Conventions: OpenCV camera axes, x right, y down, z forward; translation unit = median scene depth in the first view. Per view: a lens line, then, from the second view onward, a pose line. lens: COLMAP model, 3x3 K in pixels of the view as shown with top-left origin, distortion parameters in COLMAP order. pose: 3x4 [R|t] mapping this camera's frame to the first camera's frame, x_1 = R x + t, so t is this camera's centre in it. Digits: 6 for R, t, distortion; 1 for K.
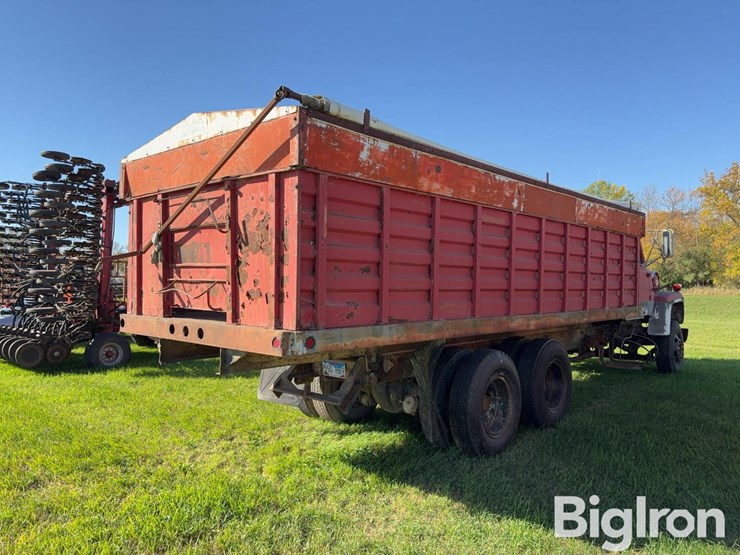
lens RADIAL K [[559.9, 0, 368.3], [0, 559.9, 281.4], [0, 0, 1]] dist [0.086658, -0.118603]
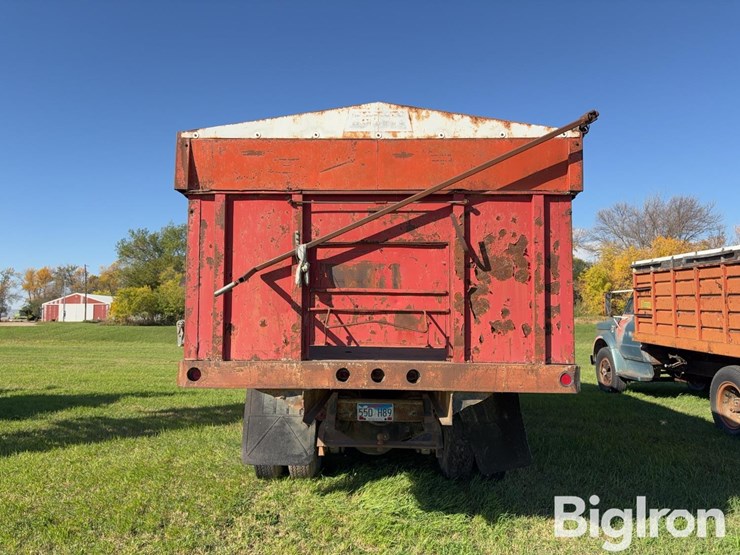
lens RADIAL K [[559.9, 0, 368.3], [0, 559.9, 281.4], [0, 0, 1]] dist [0.086658, -0.118603]
pose [[0.761522, 0.038292, 0.647007, -0.806309], [-0.000558, 0.998292, -0.058425, 0.003745], [-0.648139, 0.044131, 0.760242, 0.398349]]
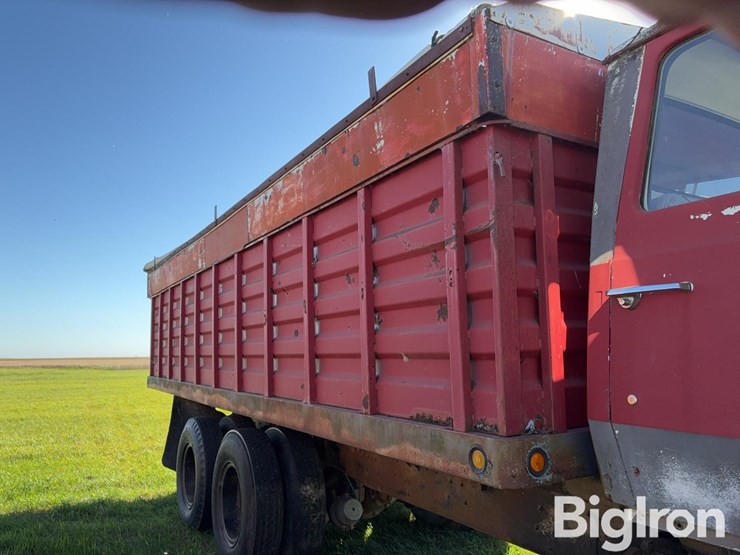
lens RADIAL K [[559.9, 0, 368.3], [0, 559.9, 281.4], [0, 0, 1]] dist [0.086658, -0.118603]
pose [[-0.300061, -0.123924, -0.945836, 1.346177], [0.010300, 0.991047, -0.133115, 0.026289], [0.953864, -0.049684, -0.296099, 1.956161]]
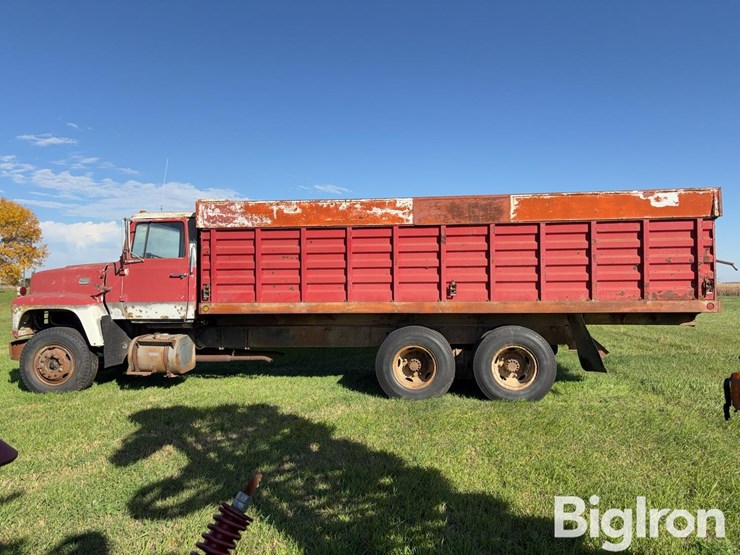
lens RADIAL K [[563.3, 0, 370.0], [0, 563.3, 277.5], [0, 0, 1]] dist [0.018297, 0.000583]
pose [[-0.582832, 0.004452, 0.812581, -1.223307], [0.004494, 0.999987, -0.002255, 0.002433], [-0.812581, 0.002338, -0.582844, 2.888634]]
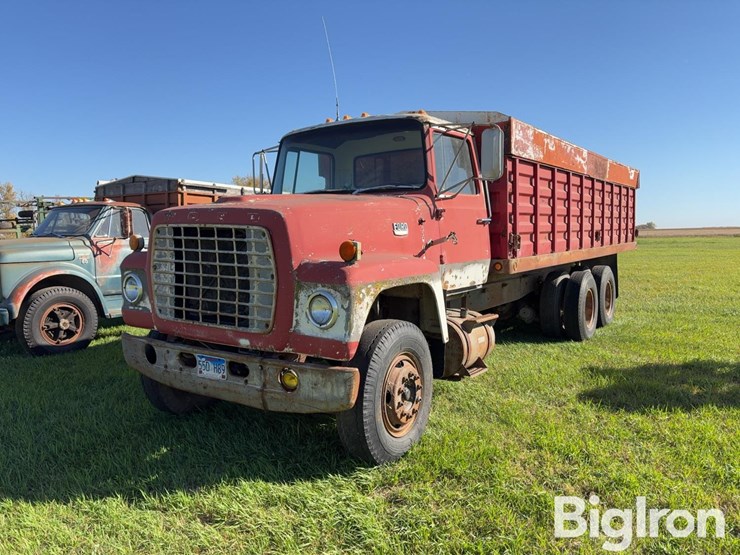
lens RADIAL K [[559.9, 0, 368.3], [0, 559.9, 281.4], [0, 0, 1]] dist [0.086658, -0.118603]
pose [[-0.992811, 0.024536, -0.117154, 0.997499], [0.015135, 0.996643, 0.080464, 0.018494], [0.118735, 0.078112, -0.989849, 3.524413]]
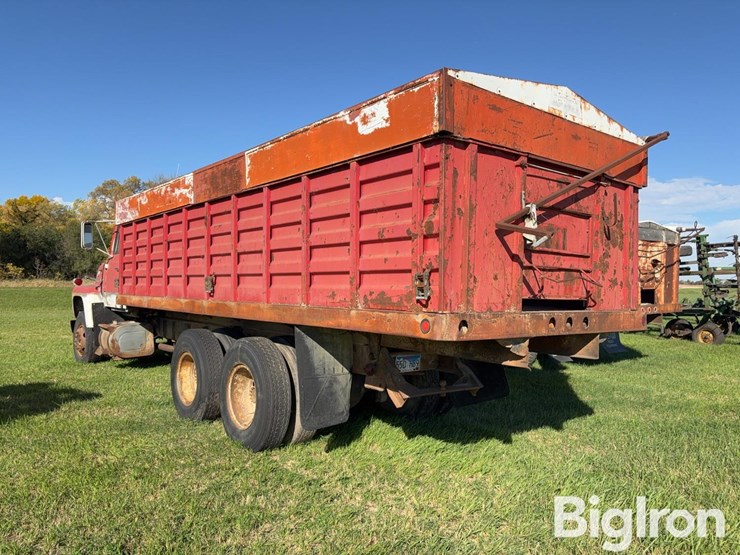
lens RADIAL K [[559.9, 0, 368.3], [0, 559.9, 281.4], [0, 0, 1]] dist [0.086658, -0.118603]
pose [[0.148255, 0.007958, 0.988917, -1.236929], [-0.017137, 0.999838, -0.005476, 0.030334], [-0.988801, -0.016136, 0.148367, 1.144121]]
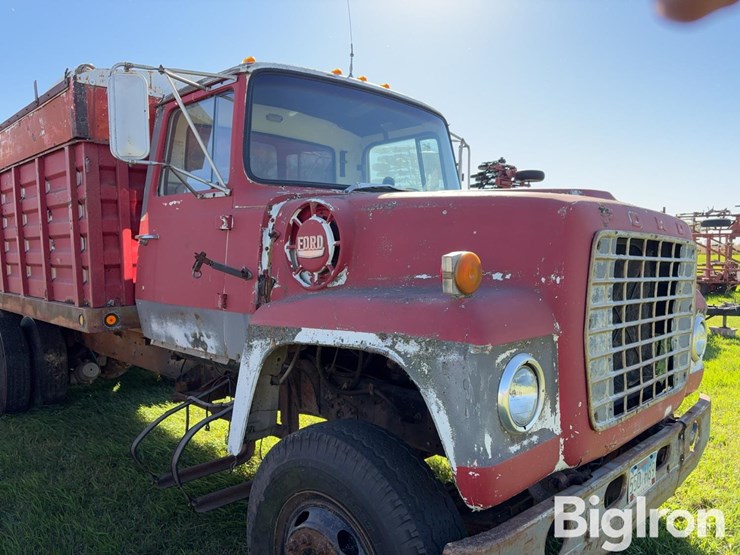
lens RADIAL K [[559.9, 0, 368.3], [0, 559.9, 281.4], [0, 0, 1]] dist [0.086658, -0.118603]
pose [[-0.054042, 0.051440, -0.997213, 1.698057], [0.011581, 0.998637, 0.050886, 0.009841], [0.998472, -0.008799, -0.054564, 2.360267]]
